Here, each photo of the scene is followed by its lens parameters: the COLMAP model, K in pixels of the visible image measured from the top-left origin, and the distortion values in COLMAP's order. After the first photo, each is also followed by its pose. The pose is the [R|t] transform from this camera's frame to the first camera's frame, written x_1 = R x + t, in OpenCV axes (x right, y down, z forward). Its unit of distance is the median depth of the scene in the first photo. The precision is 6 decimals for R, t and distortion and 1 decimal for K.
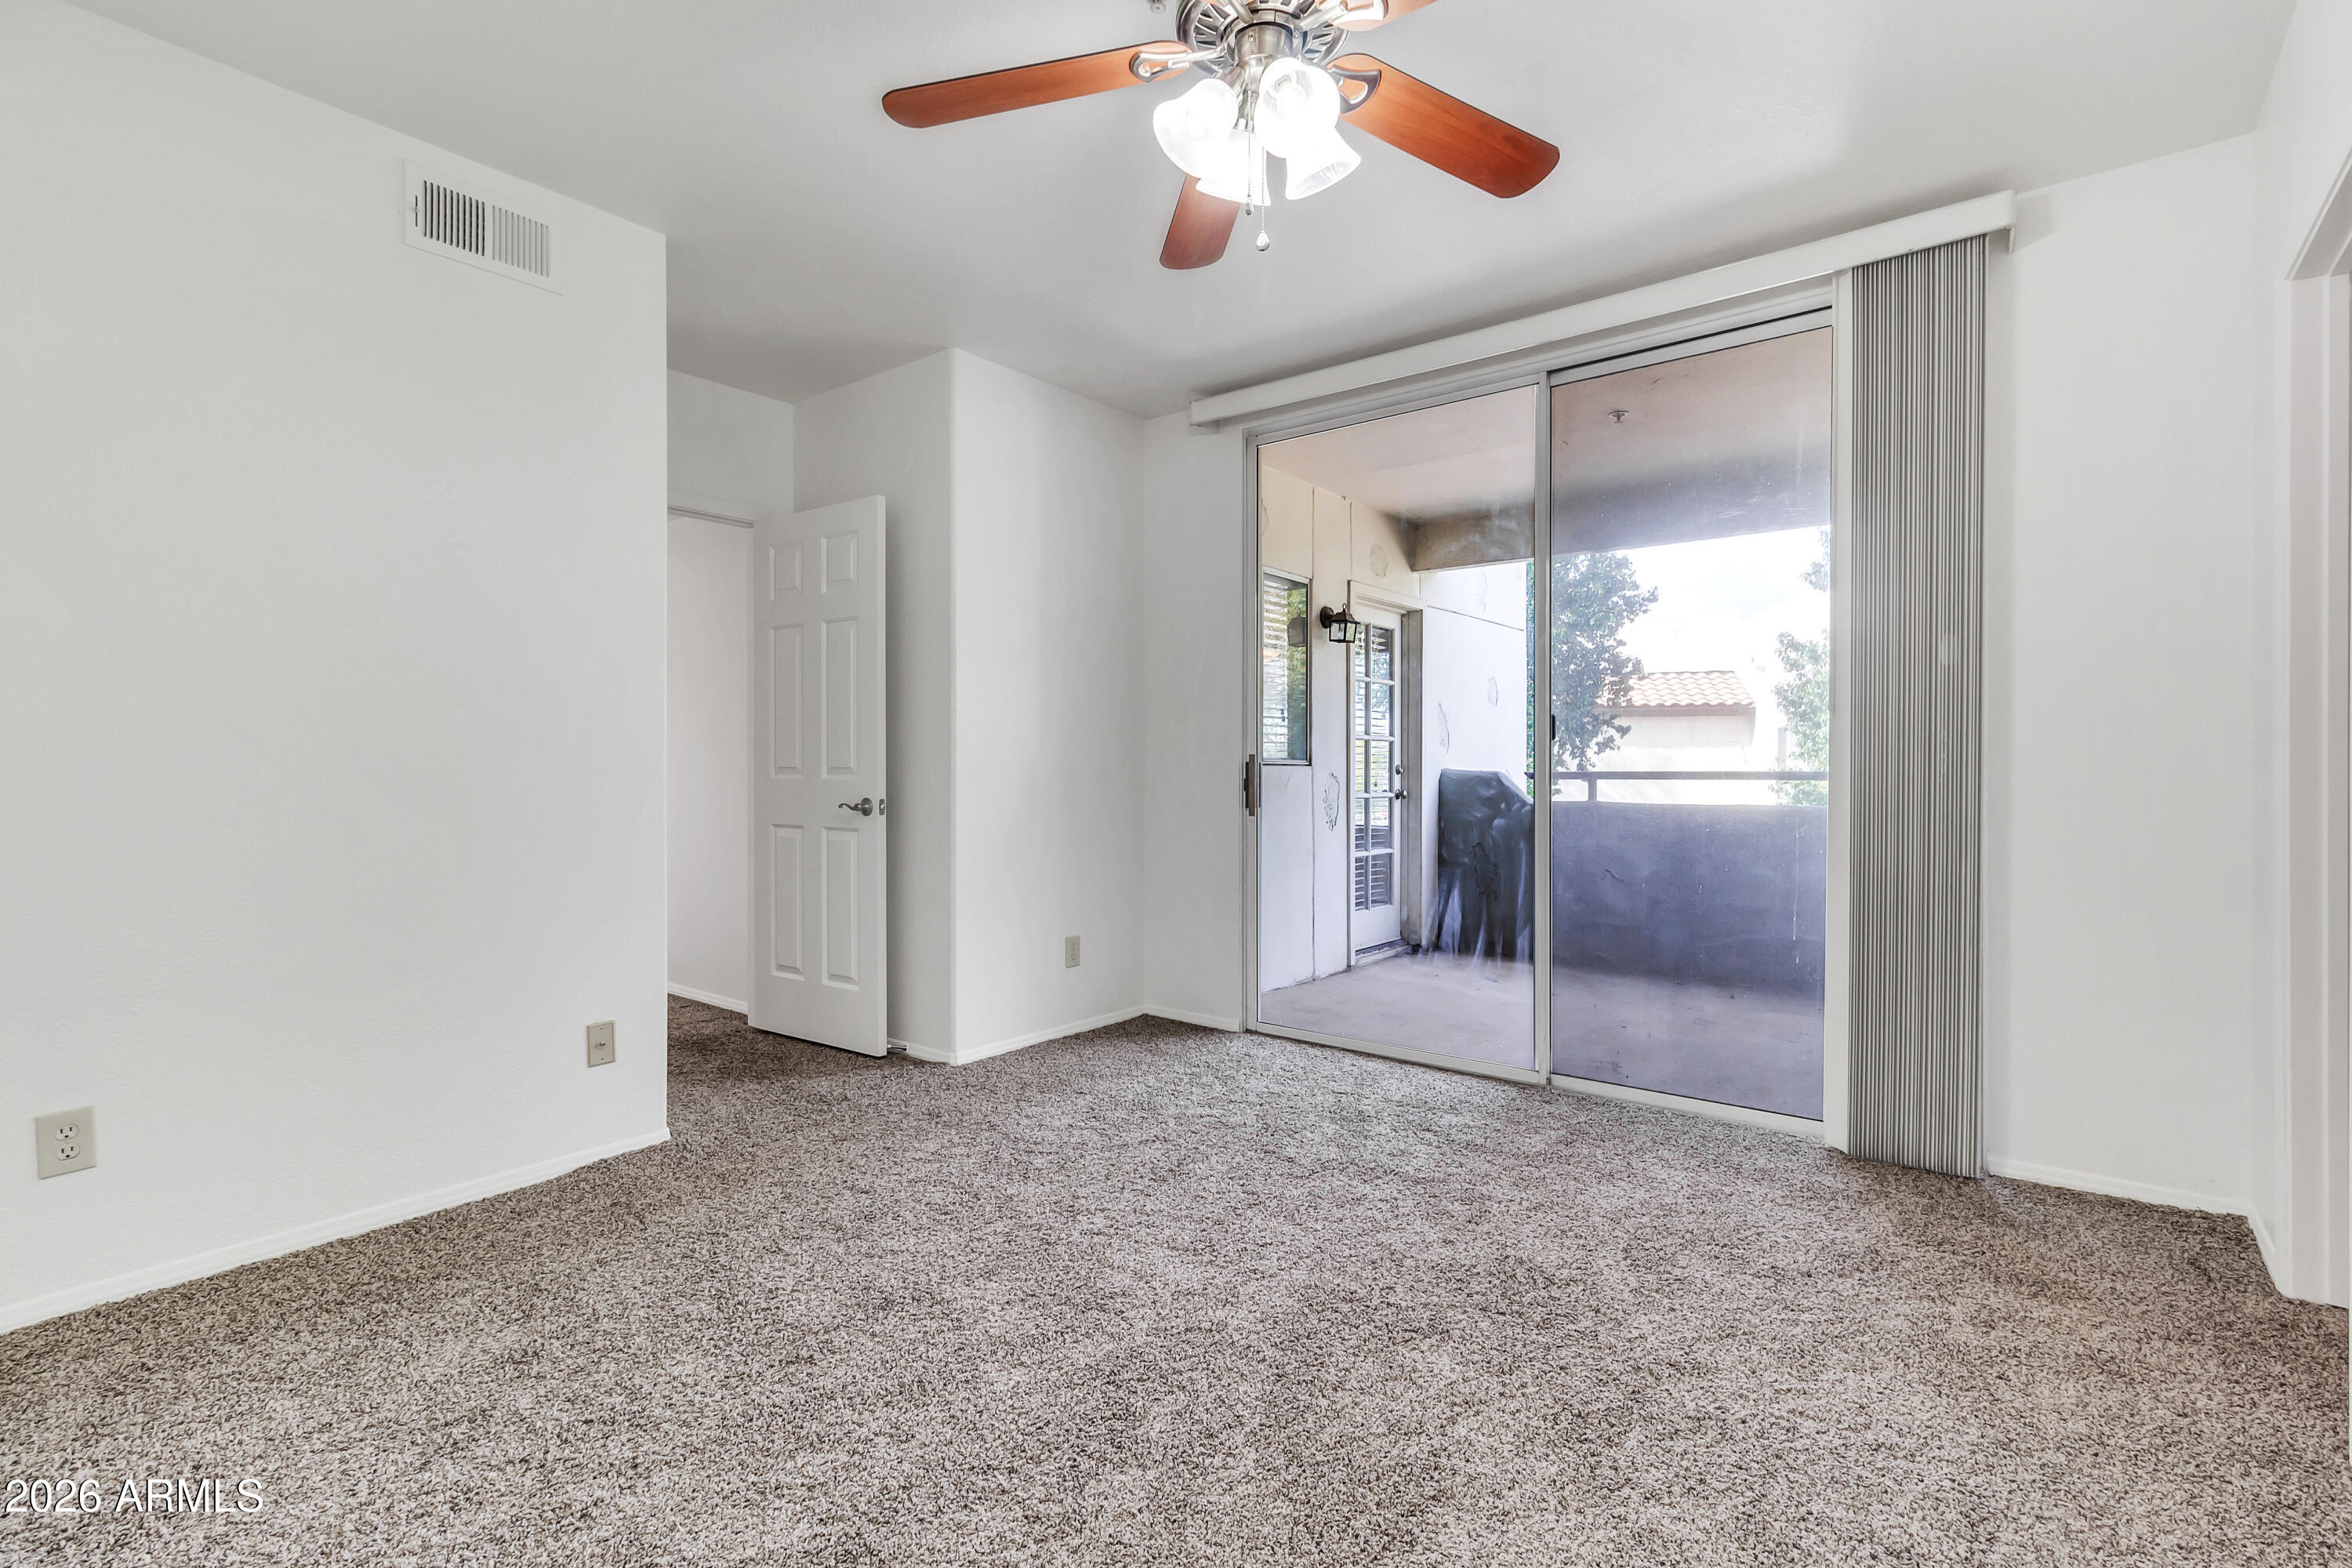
lens RADIAL K [[1105.0, 0, 1170.6], [0, 1105.0, 774.6], [0, 0, 1]] dist [0.000134, 0.001003]
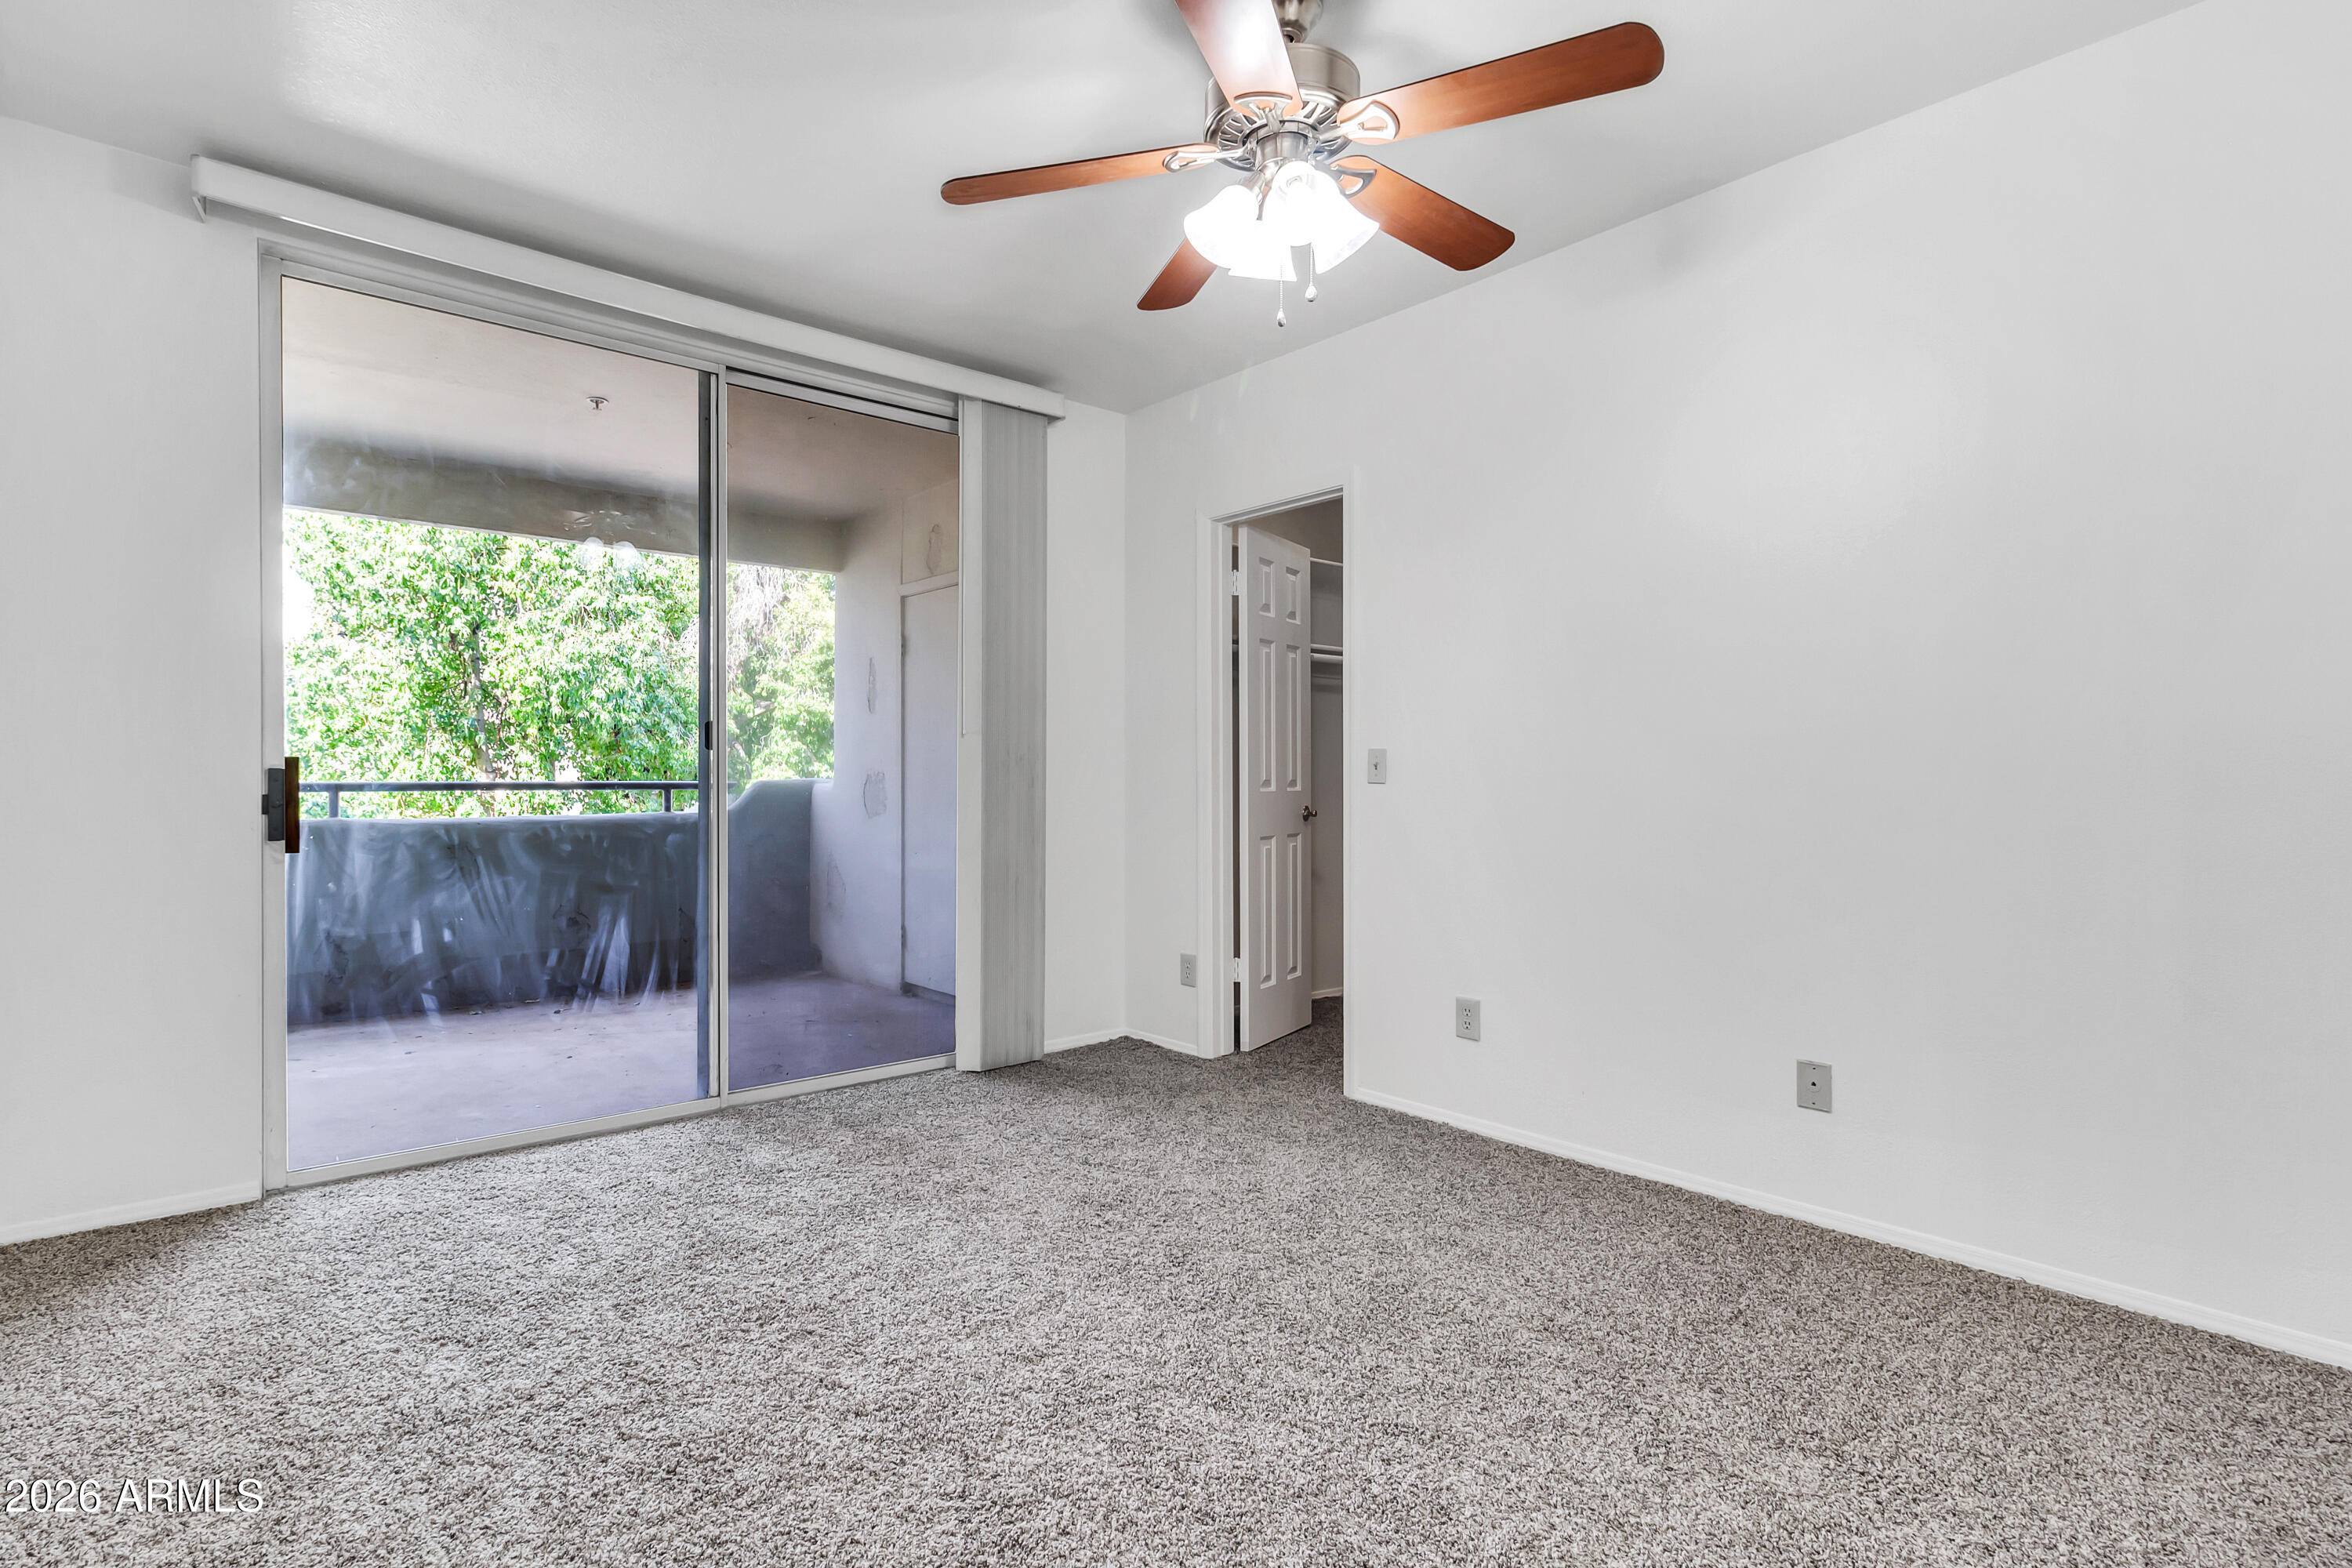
lens RADIAL K [[1146.7, 0, 1078.4], [0, 1146.7, 789.5], [0, 0, 1]] dist [-0.004371, 0.000090]
pose [[0.198427, -0.008081, 0.980082, -0.550112], [0.002478, 0.999967, 0.007743, -0.003469], [-0.980113, 0.000892, 0.198440, 0.477270]]
